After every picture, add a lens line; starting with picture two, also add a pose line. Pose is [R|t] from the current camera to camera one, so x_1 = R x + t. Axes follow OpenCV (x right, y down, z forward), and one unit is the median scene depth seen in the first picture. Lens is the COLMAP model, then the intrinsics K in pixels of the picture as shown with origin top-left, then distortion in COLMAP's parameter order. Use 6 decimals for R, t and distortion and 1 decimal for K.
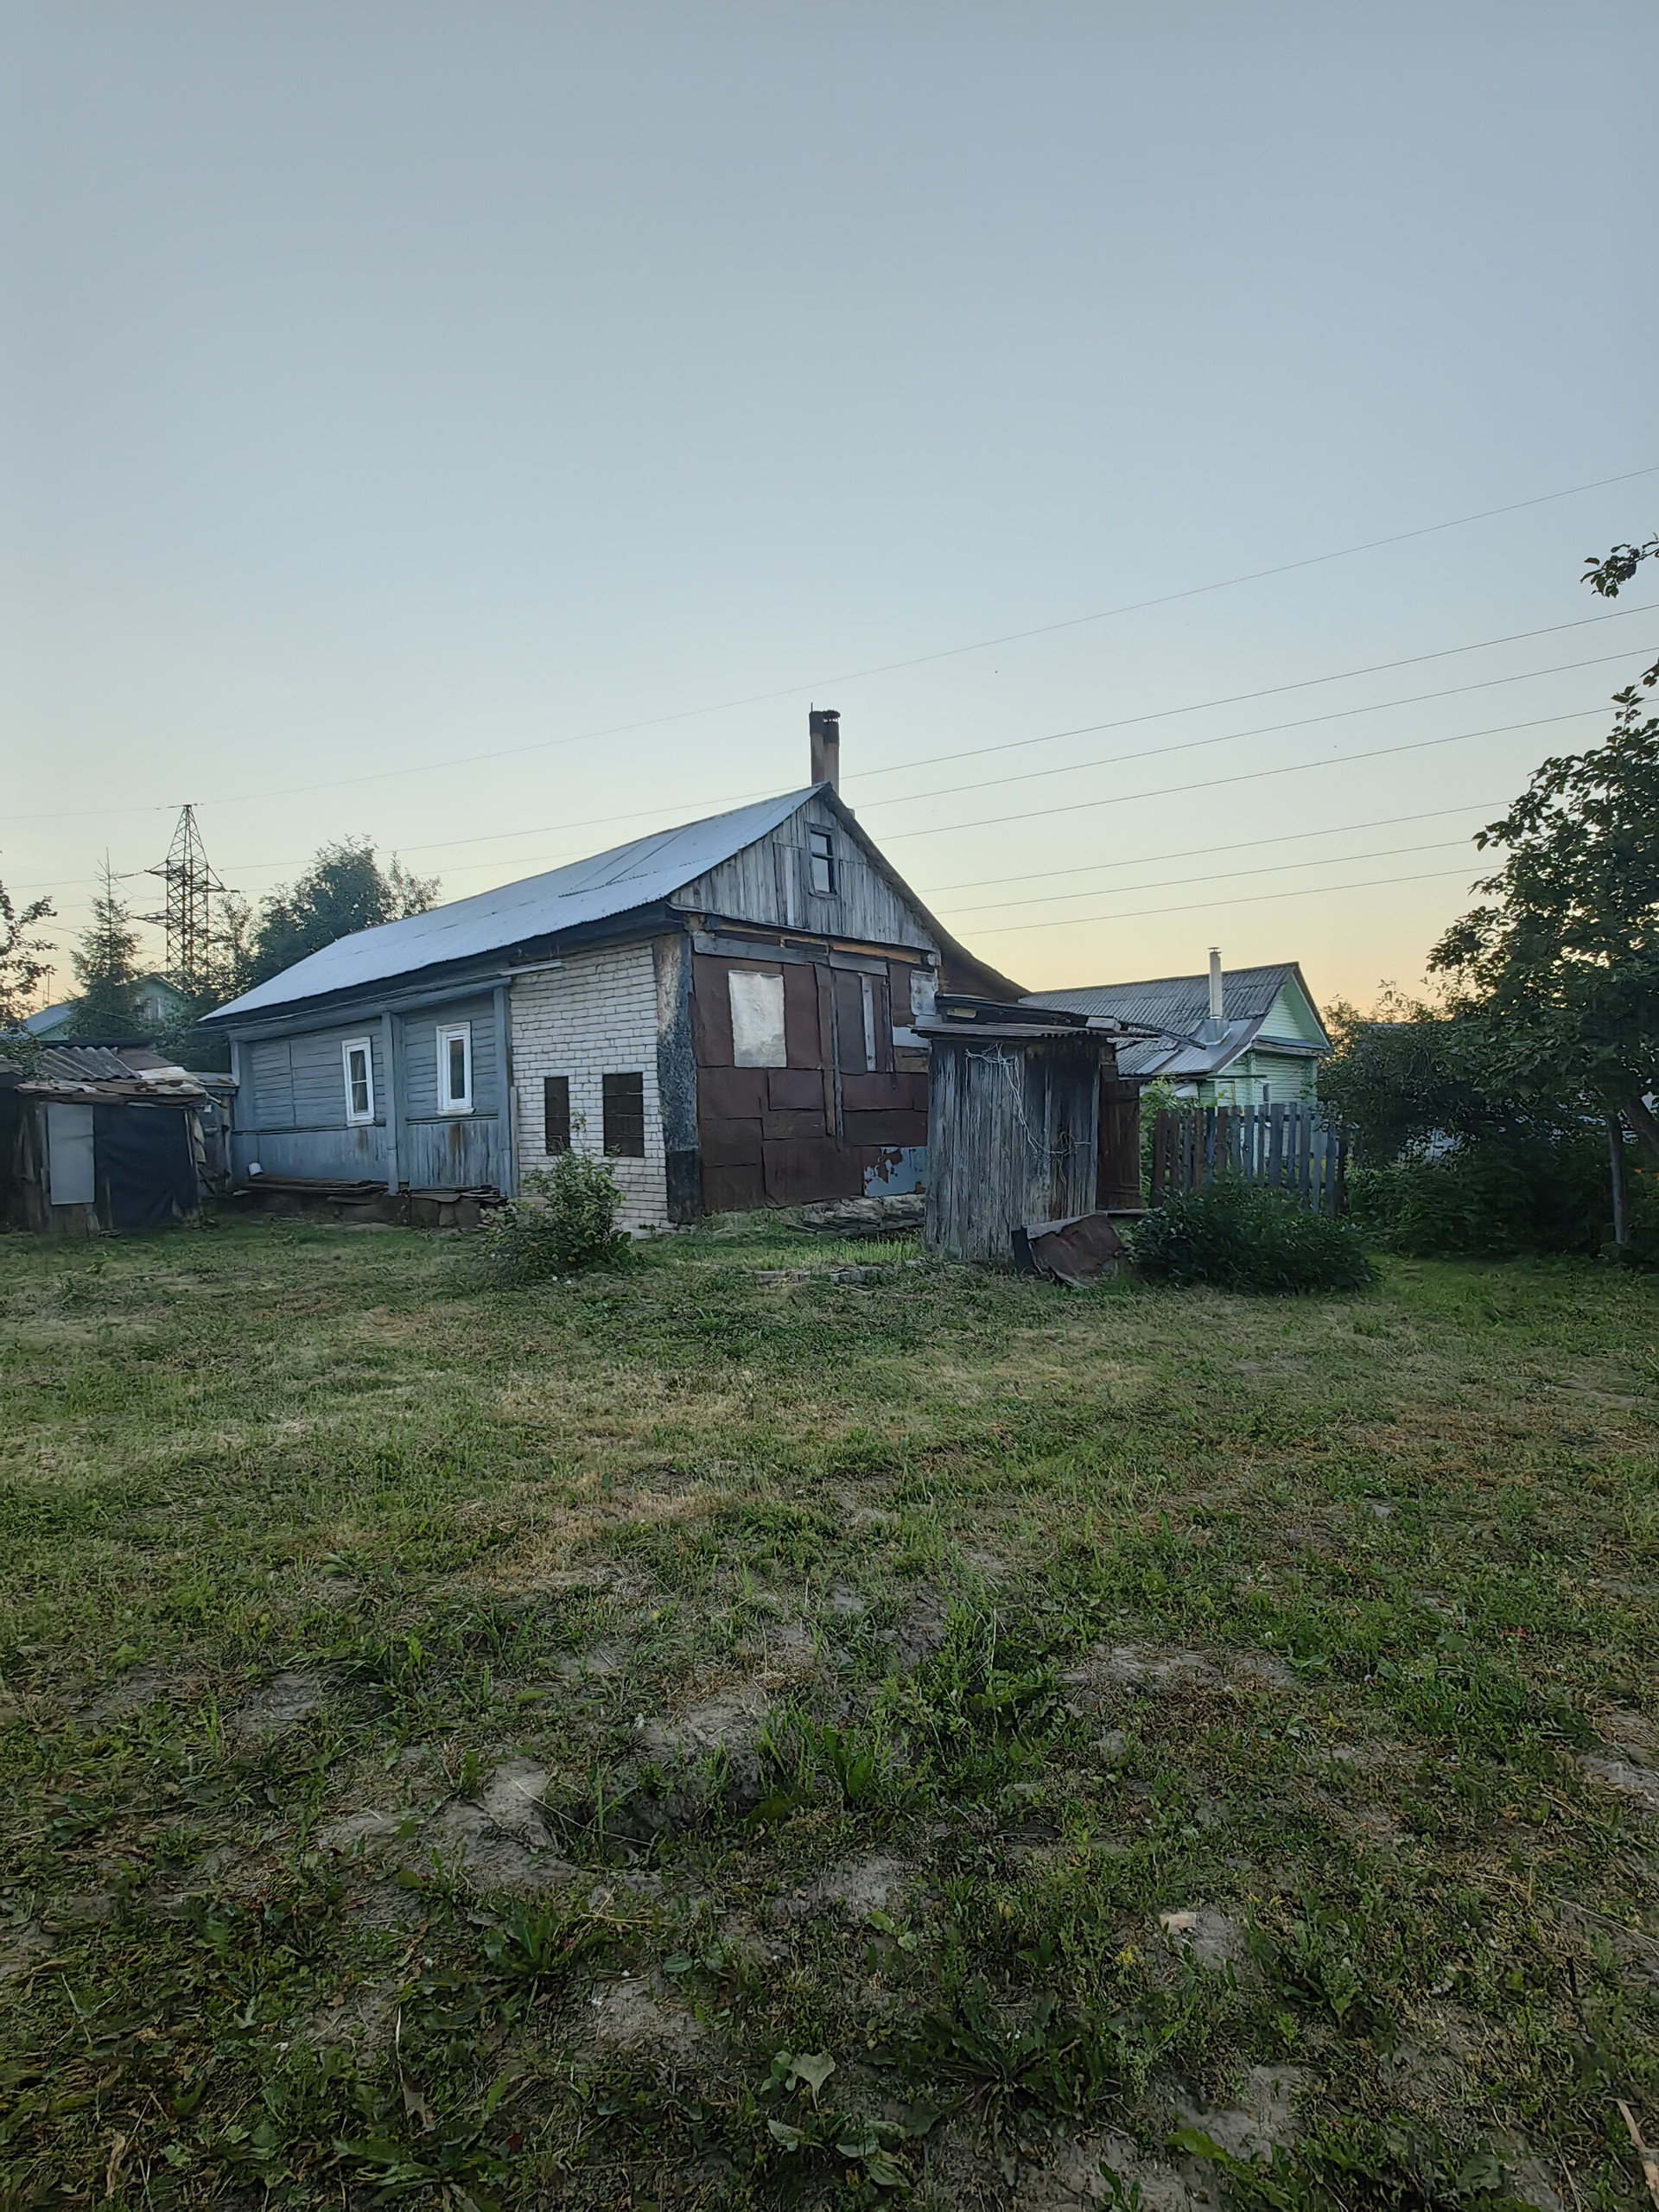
lens RADIAL K [[1175.2, 0, 828.5], [0, 1175.2, 1103.3], [0, 0, 1]] dist [0.014132, 0.000246]
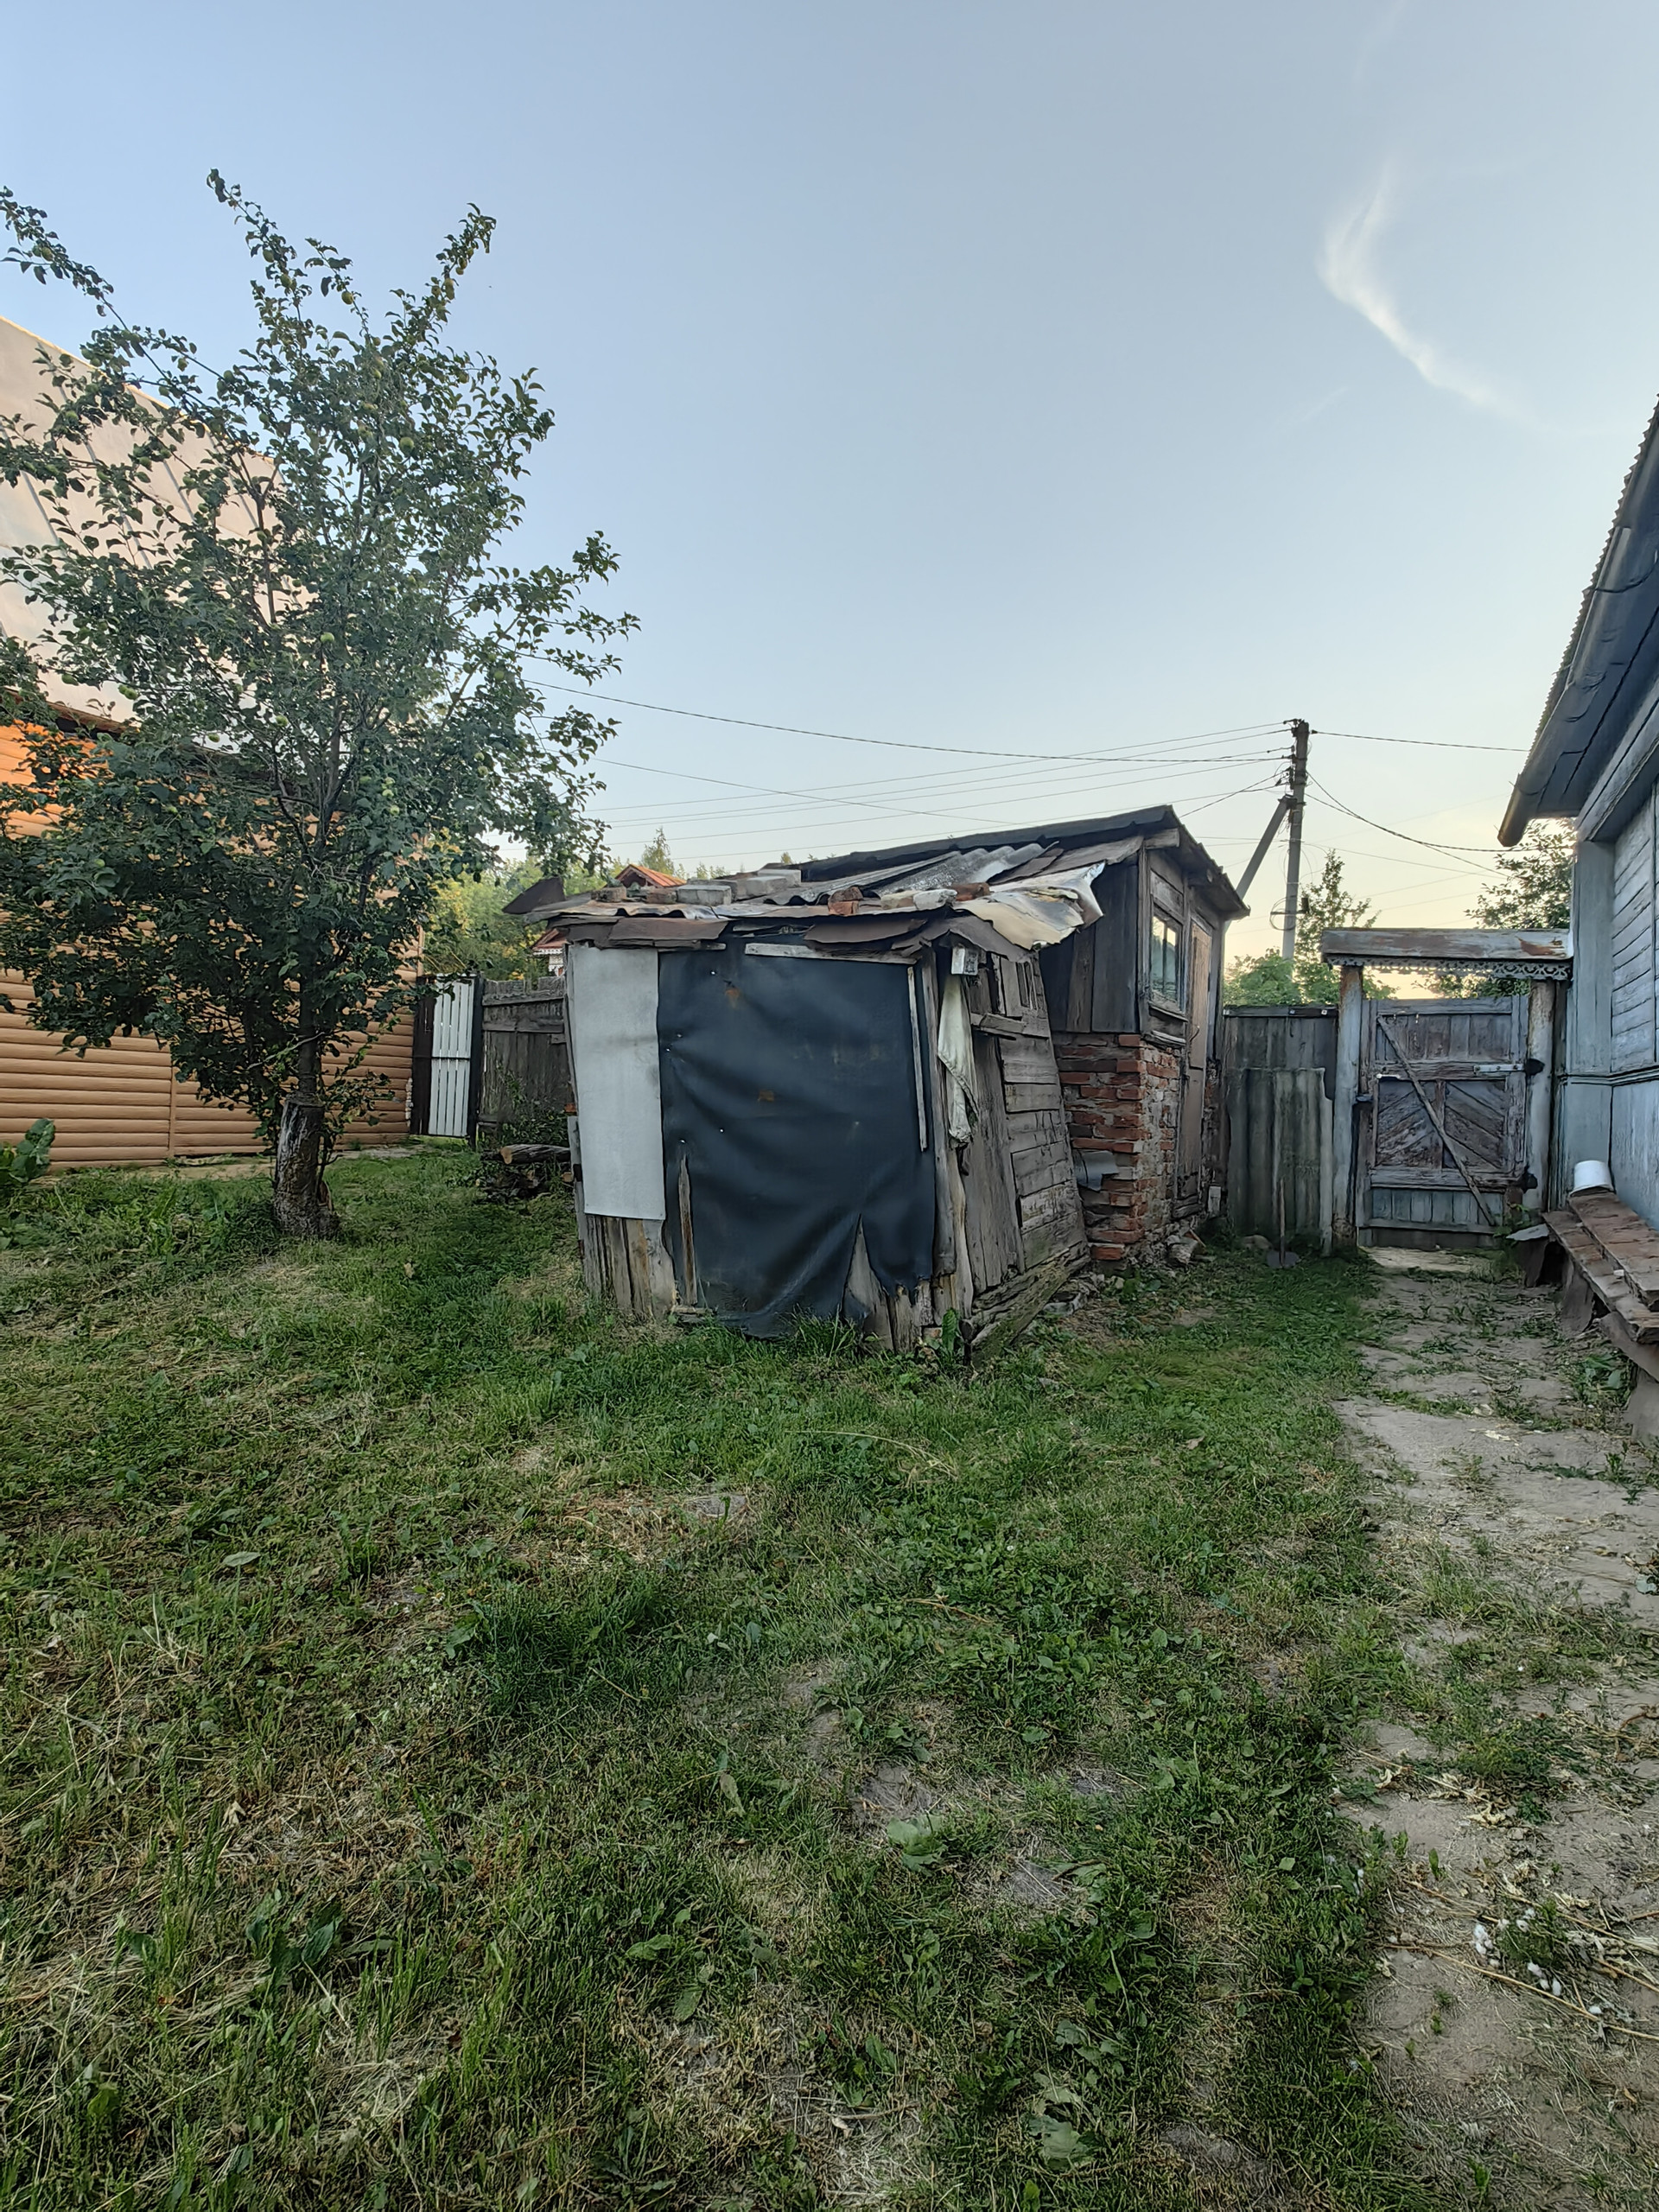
lens RADIAL K [[1175.2, 0, 829.2], [0, 1175.2, 1097.5], [0, 0, 1]] dist [0.014132, 0.000246]
pose [[0.251549, 0.053502, -0.966365, -0.250644], [-0.026558, 0.998477, 0.048366, 0.025543], [0.967480, 0.013498, 0.252587, 0.910509]]
